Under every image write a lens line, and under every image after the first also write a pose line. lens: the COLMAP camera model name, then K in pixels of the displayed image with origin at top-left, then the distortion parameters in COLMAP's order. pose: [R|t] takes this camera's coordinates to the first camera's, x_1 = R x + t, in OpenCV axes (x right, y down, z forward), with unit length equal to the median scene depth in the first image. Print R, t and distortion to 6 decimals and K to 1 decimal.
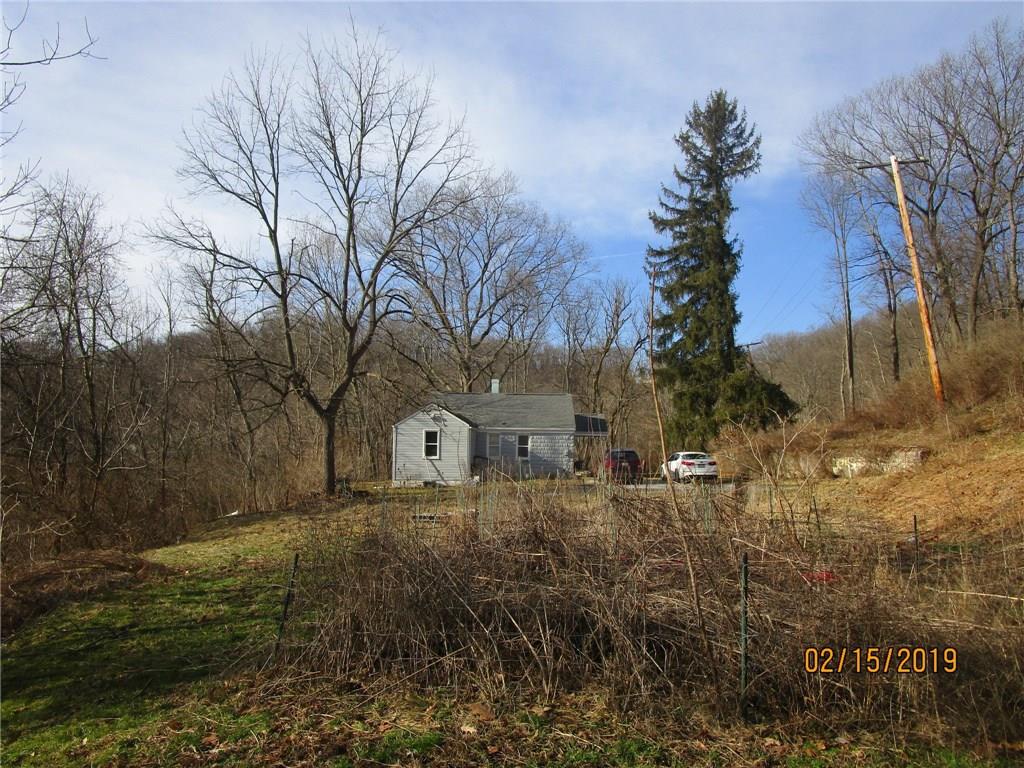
lens RADIAL K [[715.1, 0, 512.0], [0, 715.1, 384.0], [0, 0, 1]] dist [-0.028670, 0.000790]
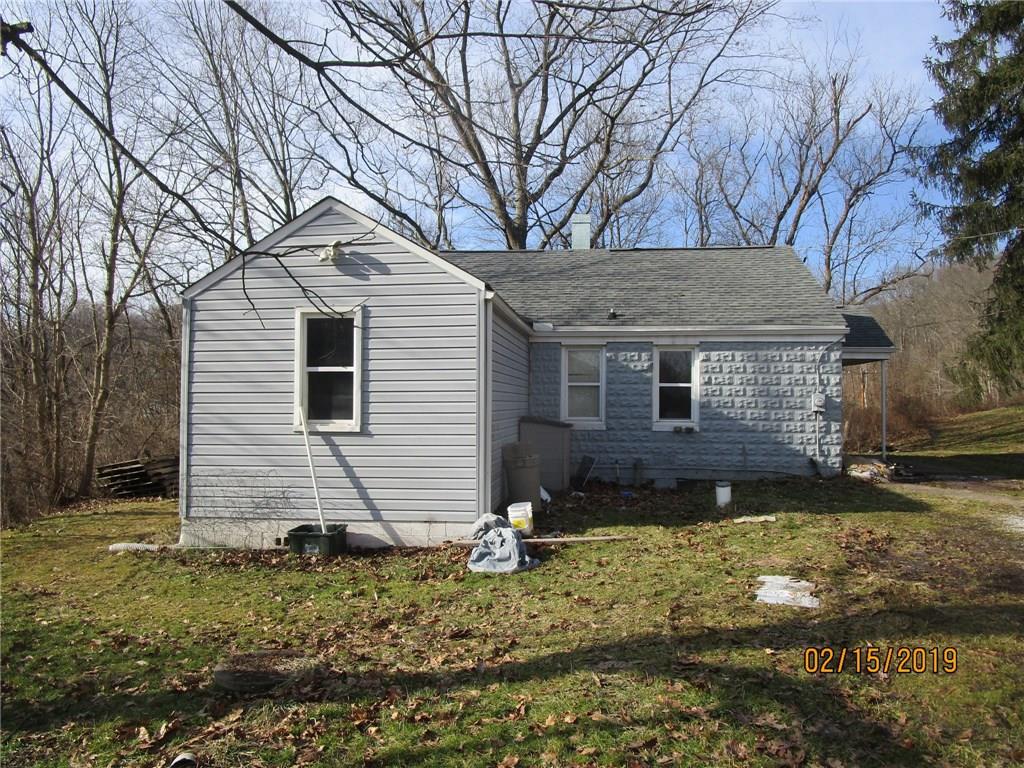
lens RADIAL K [[715.1, 0, 512.0], [0, 715.1, 384.0], [0, 0, 1]] dist [-0.028670, 0.000790]
pose [[0.994981, -0.011460, -0.099406, -0.028098], [0.017069, 0.998298, 0.055761, 0.075227], [0.098598, -0.057178, 0.993483, 0.753611]]
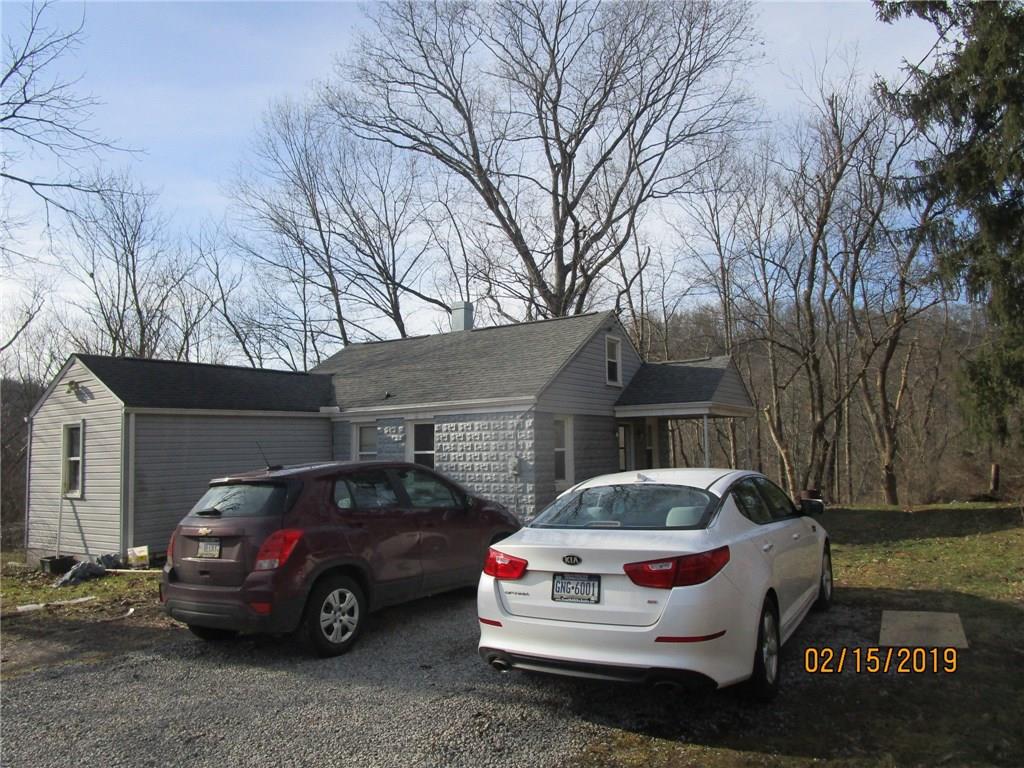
lens RADIAL K [[715.1, 0, 512.0], [0, 715.1, 384.0], [0, 0, 1]] dist [-0.028670, 0.000790]
pose [[0.851091, -0.083700, -0.518304, 0.284240], [0.082538, 0.996265, -0.025353, 0.071519], [0.518490, -0.021202, 0.854821, 0.779589]]
